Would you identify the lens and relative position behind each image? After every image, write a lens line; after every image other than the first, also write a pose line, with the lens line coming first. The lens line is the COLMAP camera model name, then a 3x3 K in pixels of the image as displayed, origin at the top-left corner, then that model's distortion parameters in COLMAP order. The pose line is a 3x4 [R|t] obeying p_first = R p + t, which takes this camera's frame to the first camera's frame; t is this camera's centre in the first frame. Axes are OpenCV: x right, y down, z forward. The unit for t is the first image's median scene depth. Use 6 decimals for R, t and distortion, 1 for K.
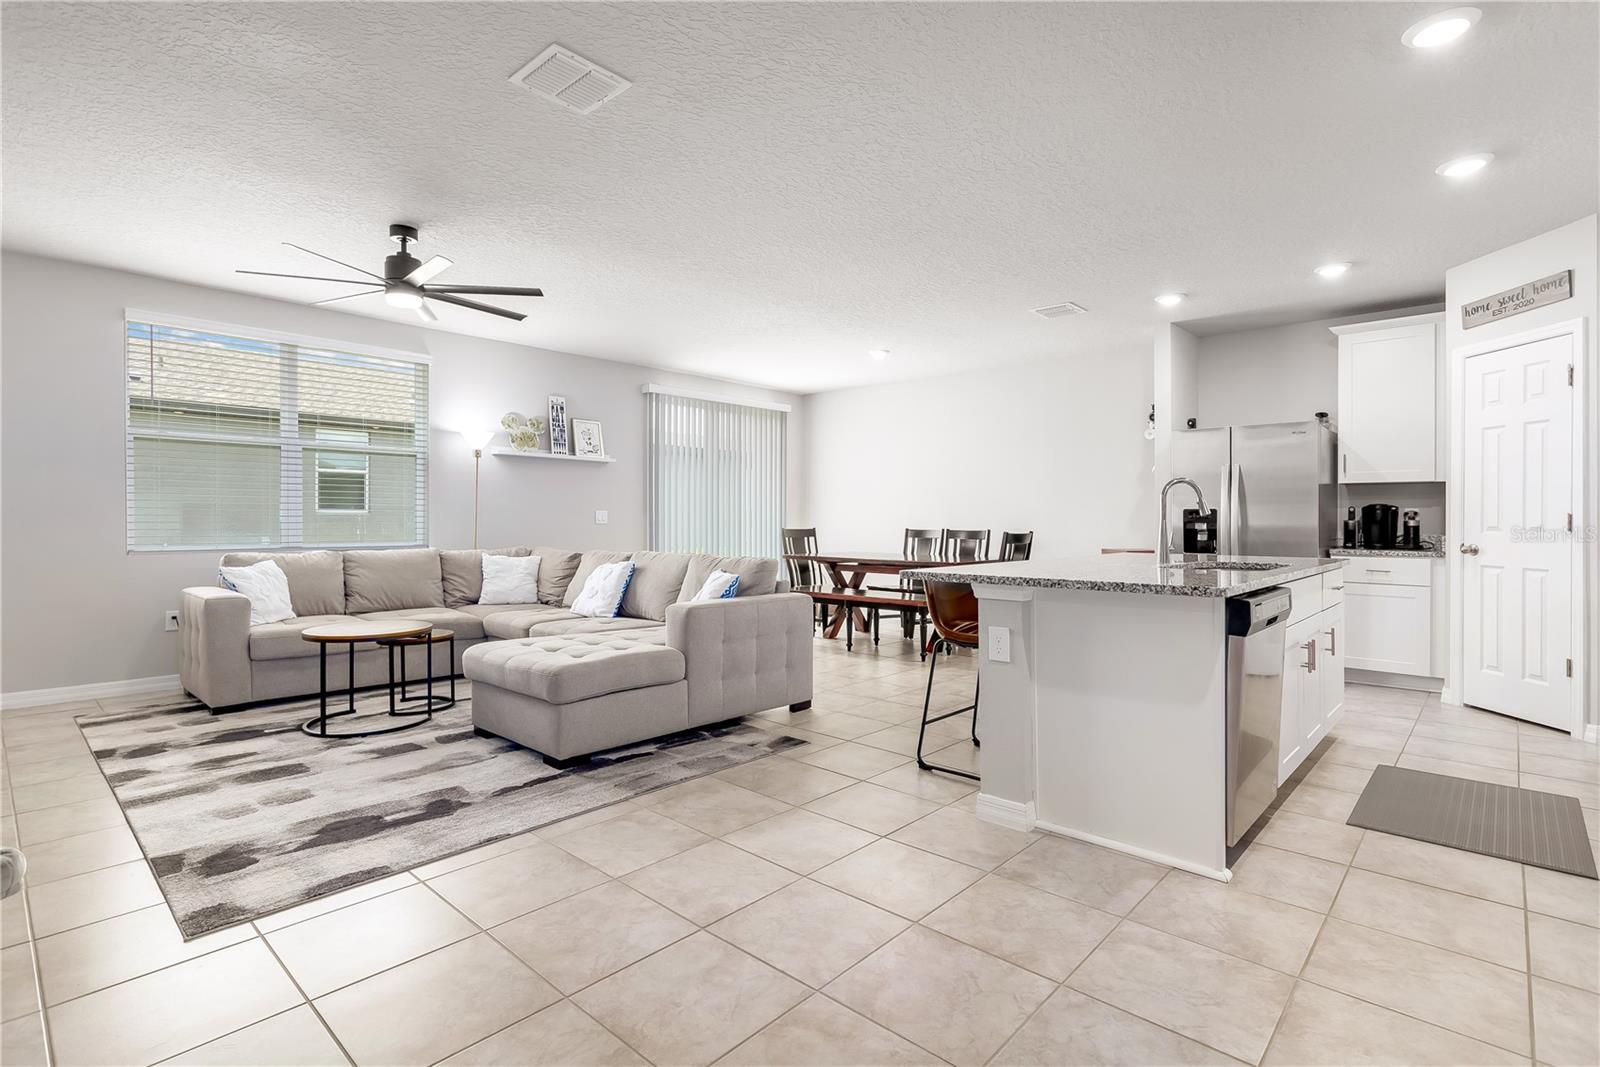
lens RADIAL K [[765.2, 0, 808.8], [0, 765.2, 524.7], [0, 0, 1]] dist [0.000048, -0.000333]
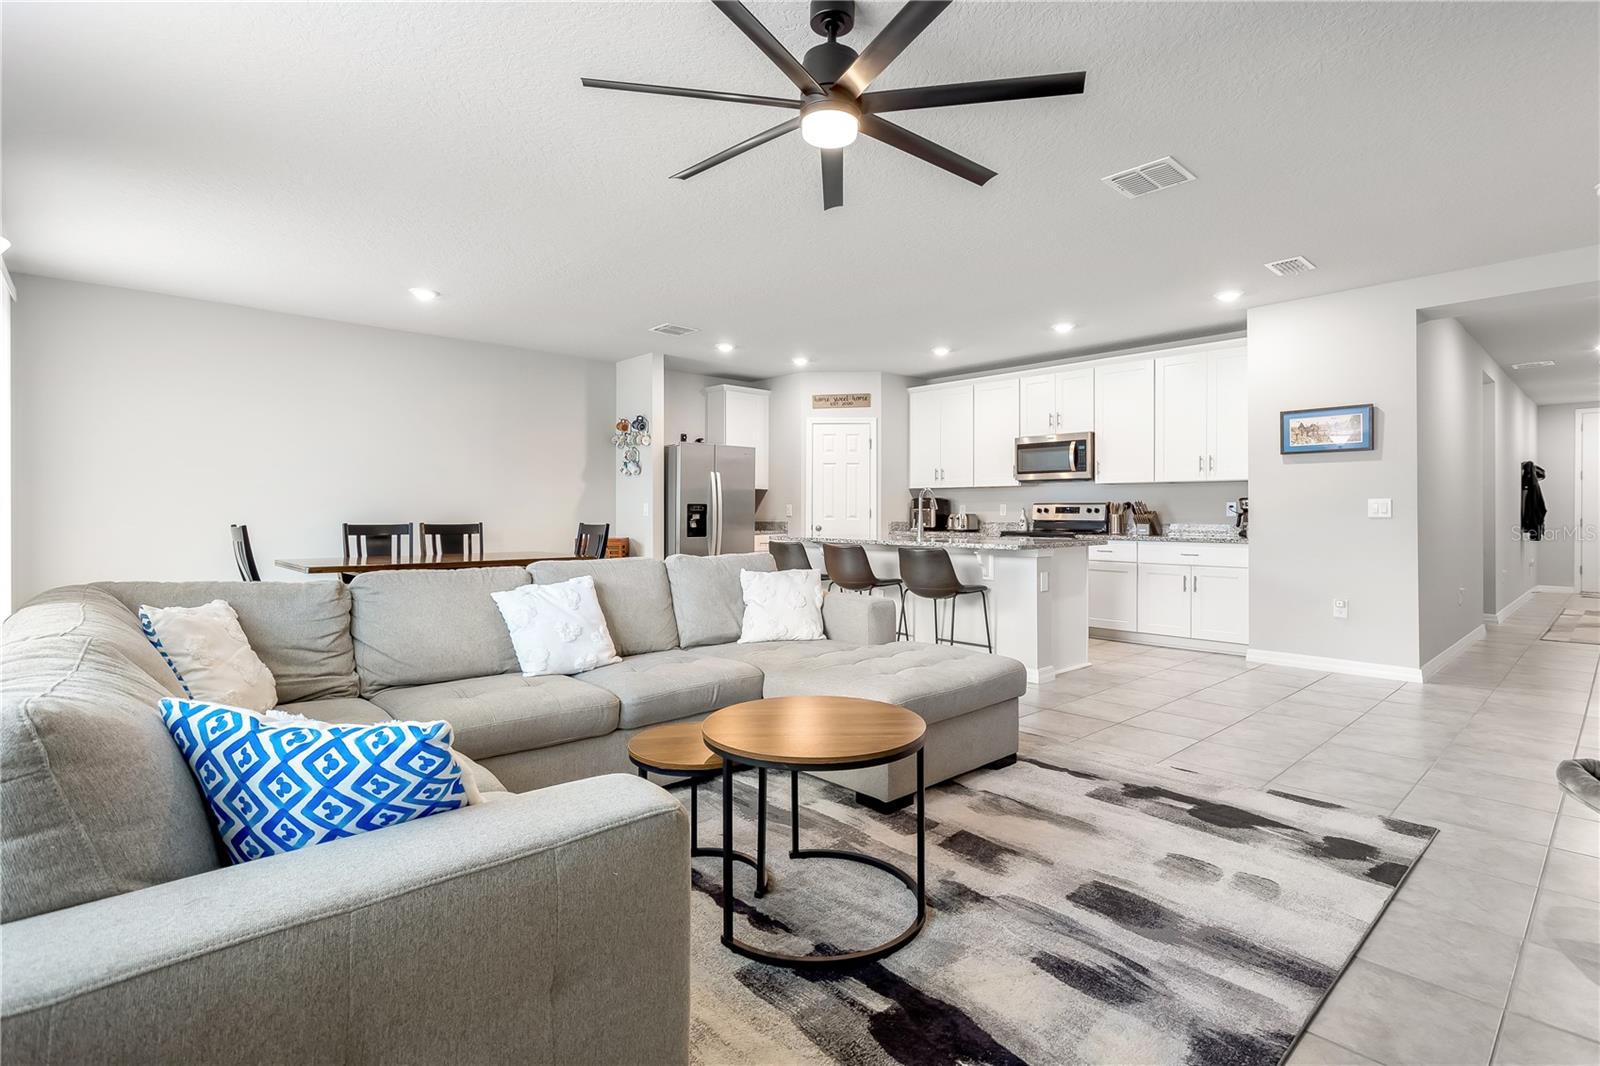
lens RADIAL K [[765.2, 0, 798.2], [0, 765.2, 521.6], [0, 0, 1]] dist [0.000048, -0.000333]
pose [[0.092056, -0.010955, 0.995694, -0.774642], [0.004389, 0.999934, 0.010596, -0.002408], [-0.995744, 0.003395, 0.092098, 0.688813]]
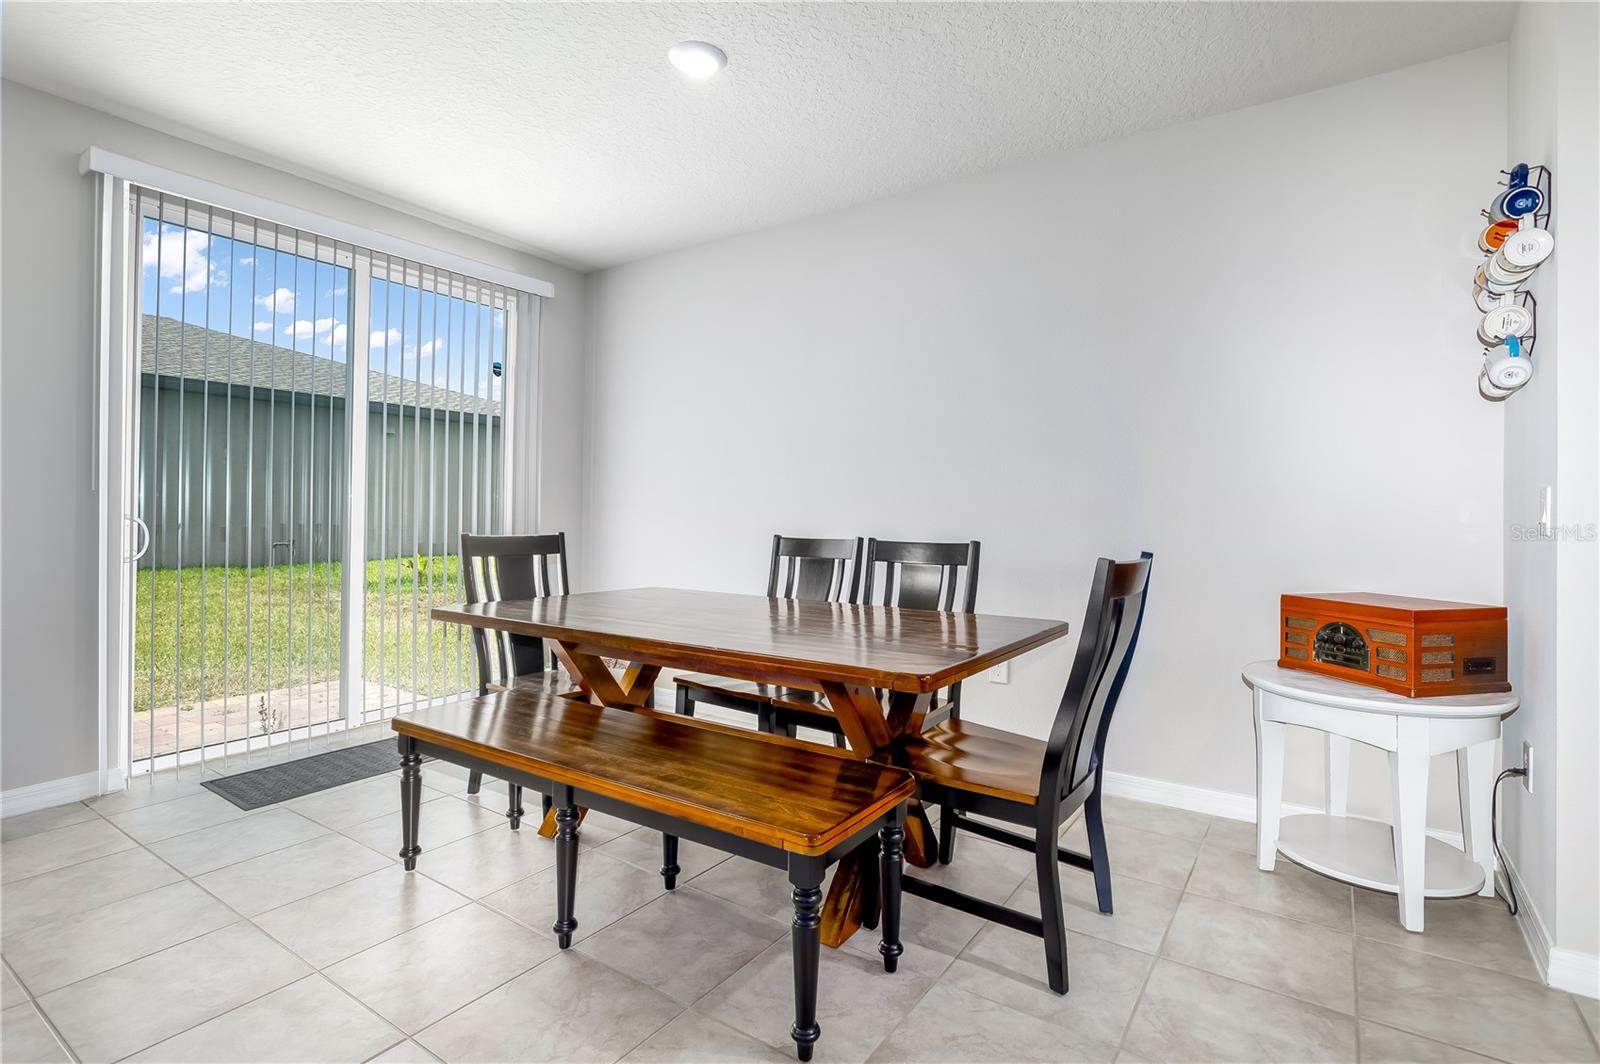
lens RADIAL K [[765.2, 0, 799.2], [0, 765.2, 526.6], [0, 0, 1]] dist [0.000048, -0.000333]
pose [[0.989906, 0.002164, 0.141710, 0.087201], [-0.001443, 0.999985, -0.005190, 0.001765], [-0.141719, 0.004933, 0.989895, 0.622524]]
